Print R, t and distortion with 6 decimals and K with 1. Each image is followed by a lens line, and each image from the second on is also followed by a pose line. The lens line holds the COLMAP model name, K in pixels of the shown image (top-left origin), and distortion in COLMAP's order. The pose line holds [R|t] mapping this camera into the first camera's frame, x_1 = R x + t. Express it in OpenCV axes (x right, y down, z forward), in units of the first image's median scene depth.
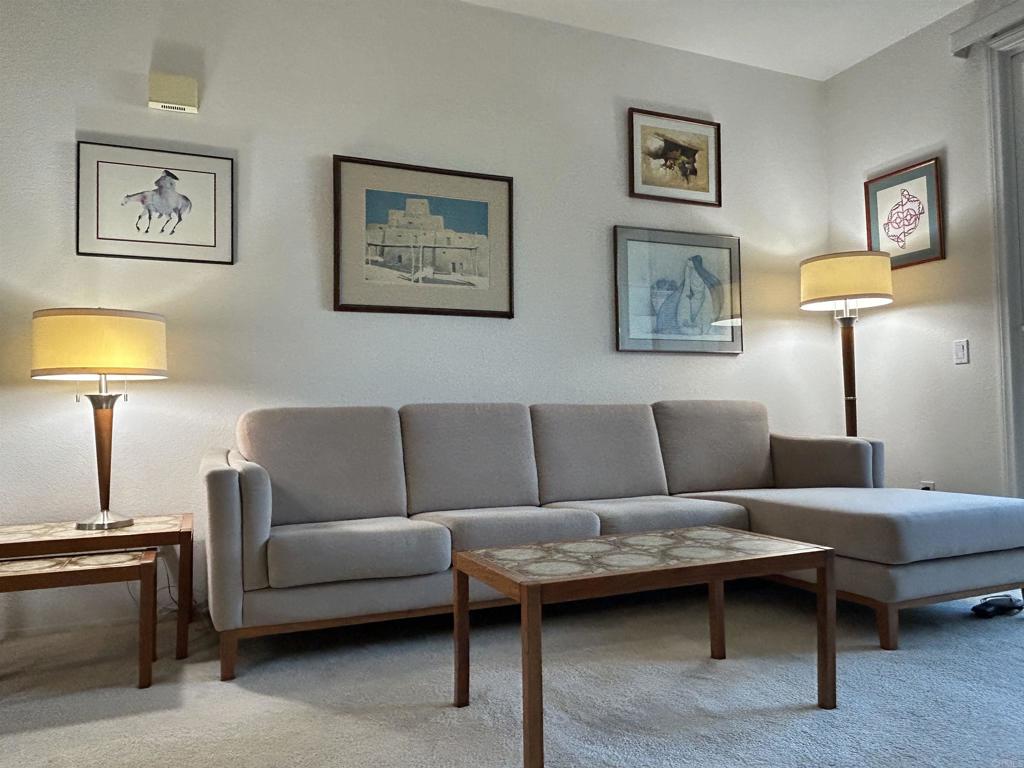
lens RADIAL K [[730.9, 0, 512.7], [0, 730.9, 382.6], [0, 0, 1]] dist [-0.000771, -0.003406]
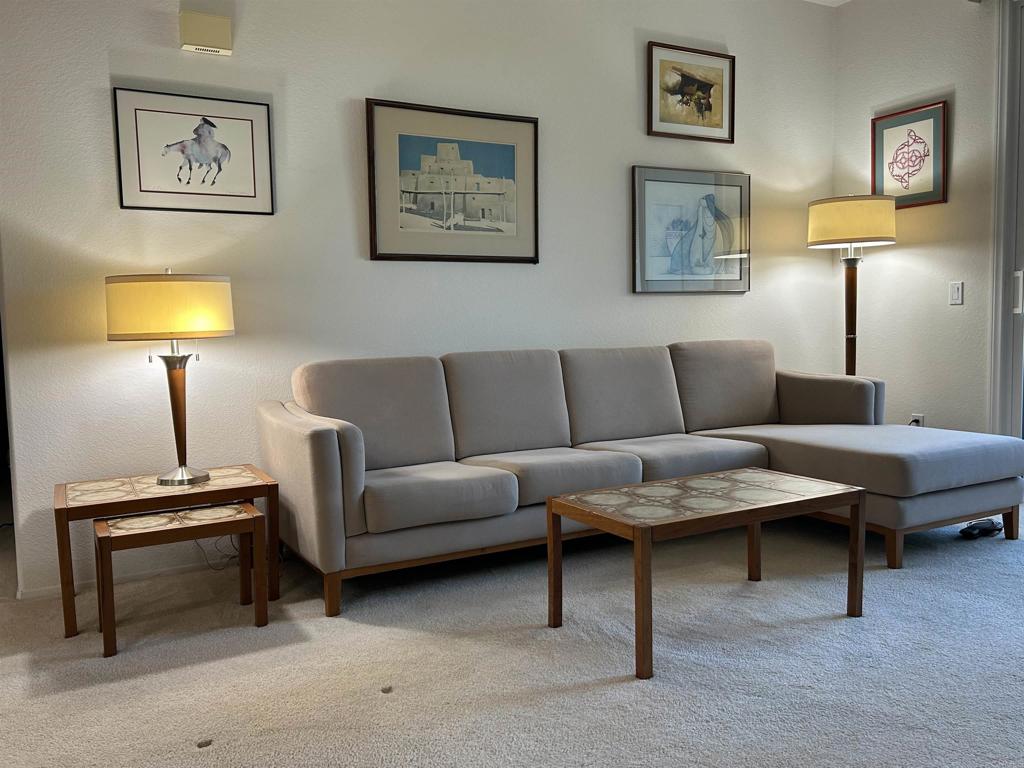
lens RADIAL K [[852.5, 0, 513.1], [0, 852.5, 374.1], [0, 0, 1]] dist [0.055150, -0.047518]
pose [[0.994068, -0.012299, 0.108065, -0.193048], [0.000055, 0.993643, 0.112580, -0.080457], [-0.108763, -0.111906, 0.987749, -0.212650]]
